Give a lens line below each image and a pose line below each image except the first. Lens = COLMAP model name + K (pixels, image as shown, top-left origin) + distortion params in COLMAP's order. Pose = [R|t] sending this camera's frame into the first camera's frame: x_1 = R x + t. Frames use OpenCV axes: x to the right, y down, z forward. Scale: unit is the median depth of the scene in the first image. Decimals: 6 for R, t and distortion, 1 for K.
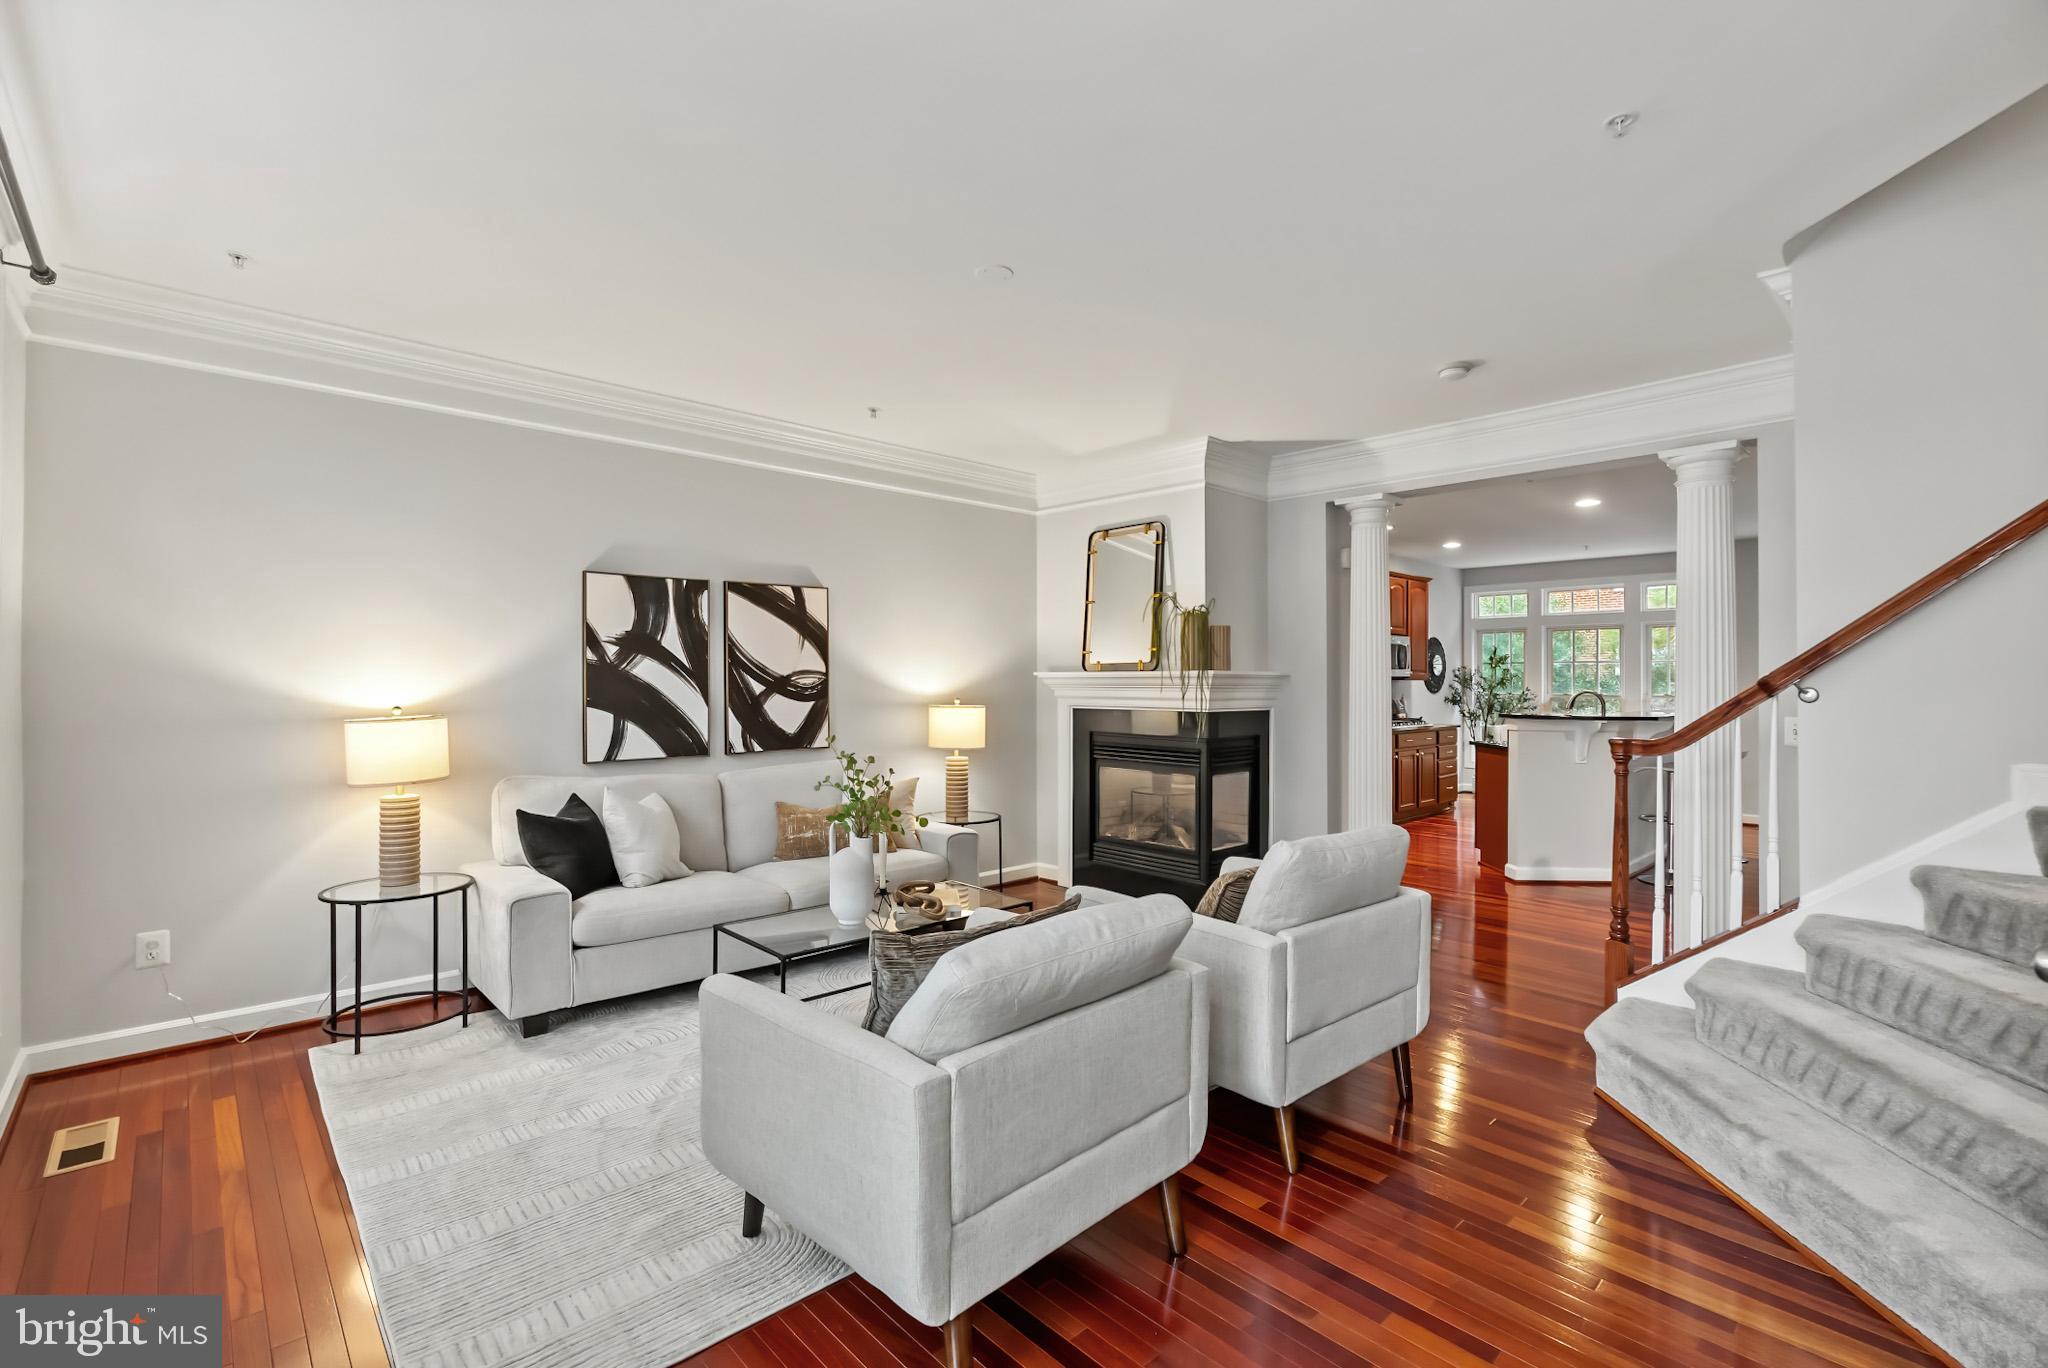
lens RADIAL K [[905.8, 0, 1014.0], [0, 905.8, 678.5], [0, 0, 1]] dist [-0.009982, 0.000503]
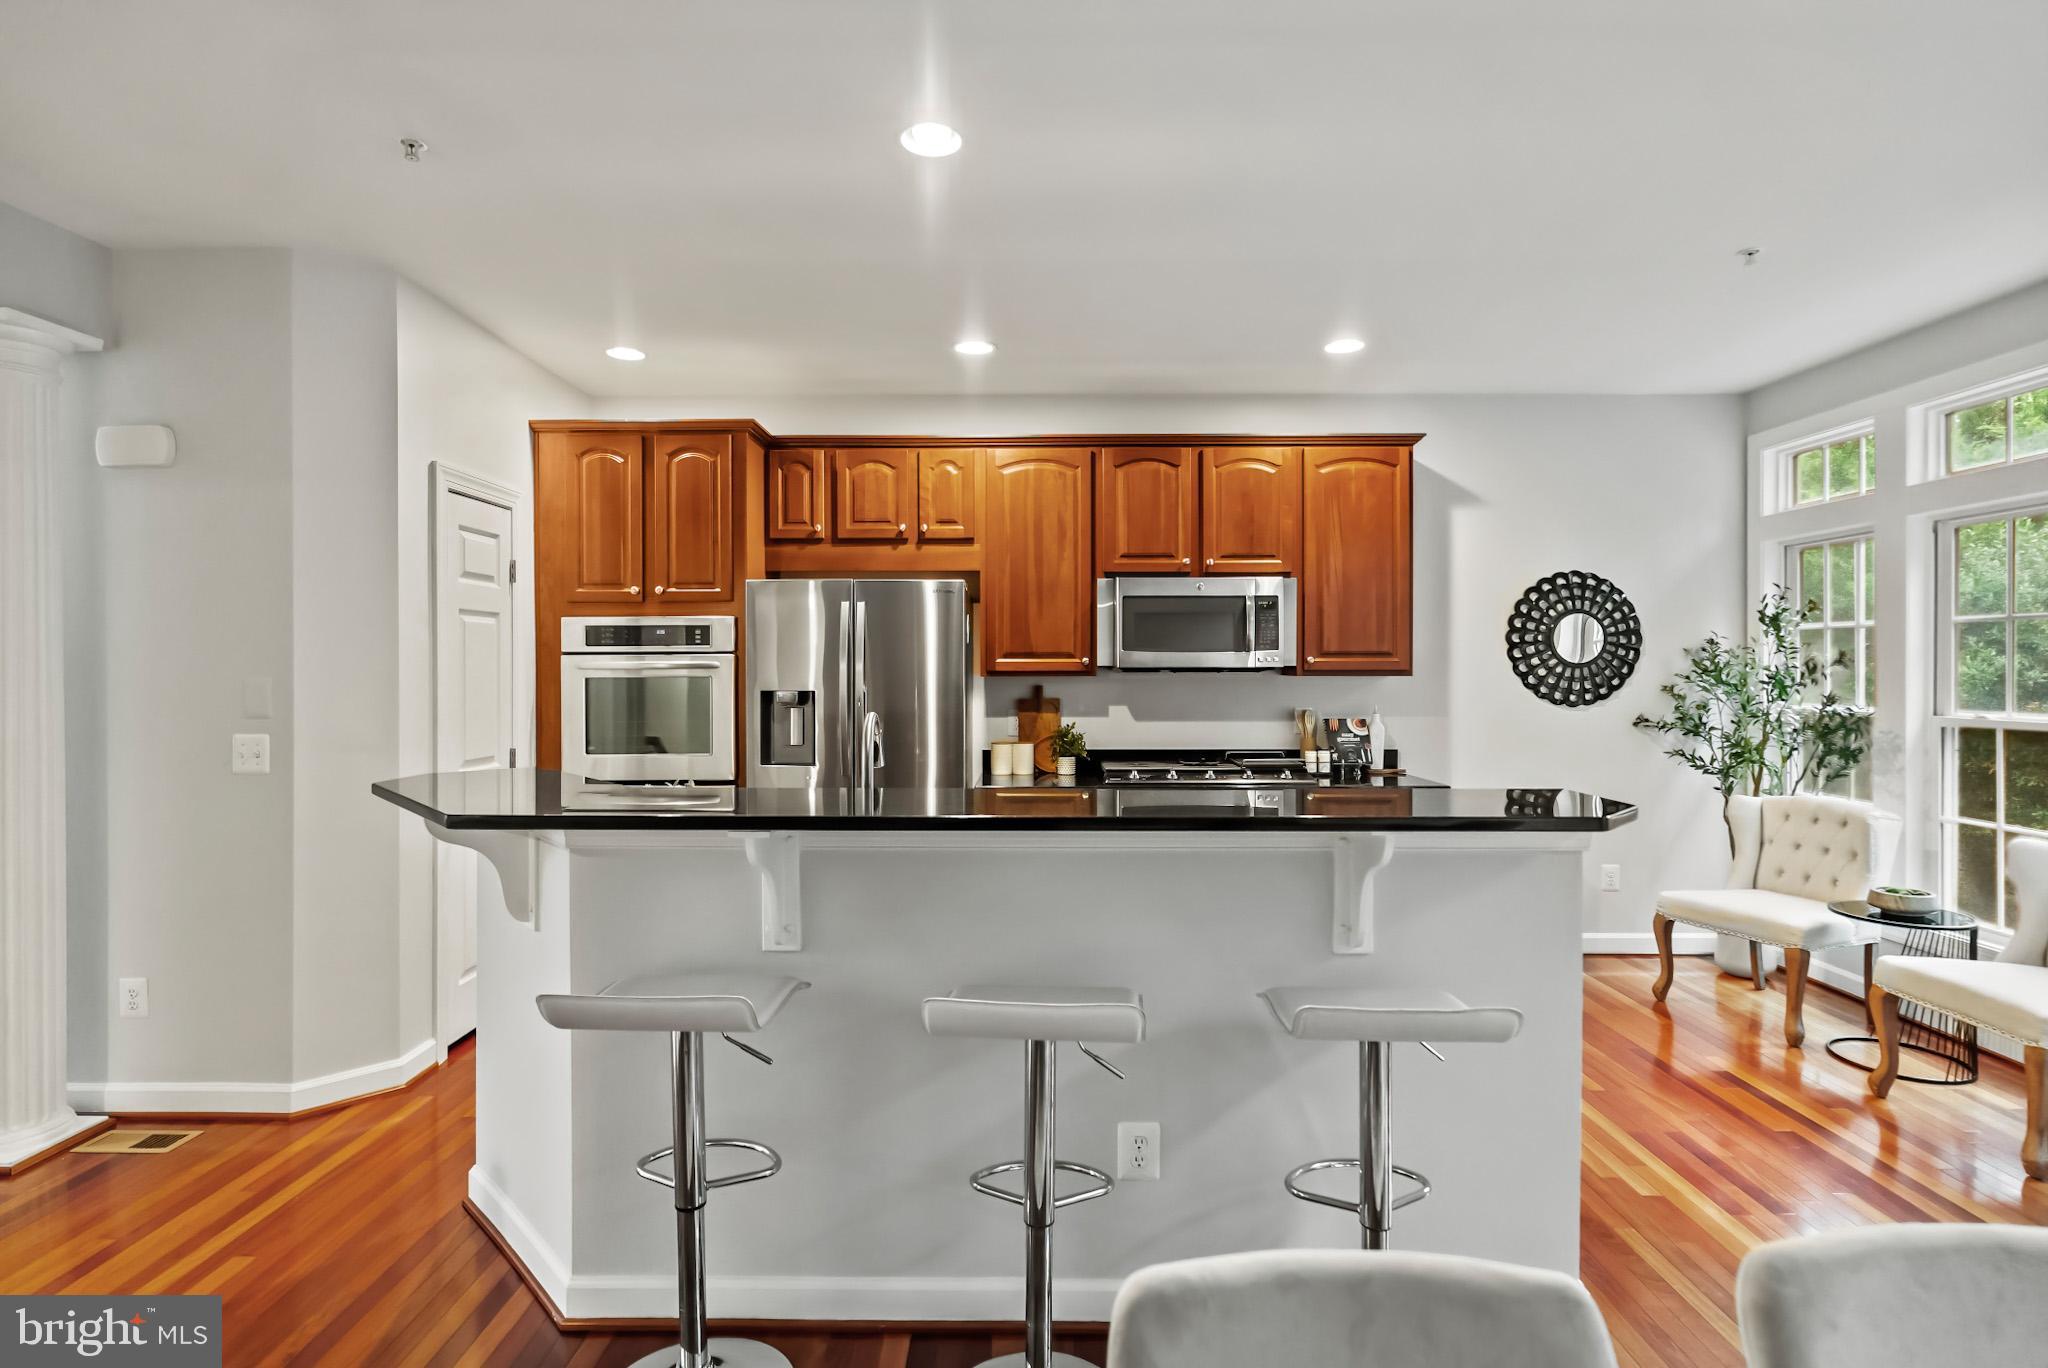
lens RADIAL K [[1003.4, 0, 1024.0], [0, 1003.4, 684.0], [0, 0, 1]] dist [-0.005072, -0.000515]
pose [[0.729915, 0.004893, -0.683520, 0.584443], [0.006440, 0.999881, 0.014035, -0.001638], [0.683507, -0.014646, 0.729797, 0.482135]]
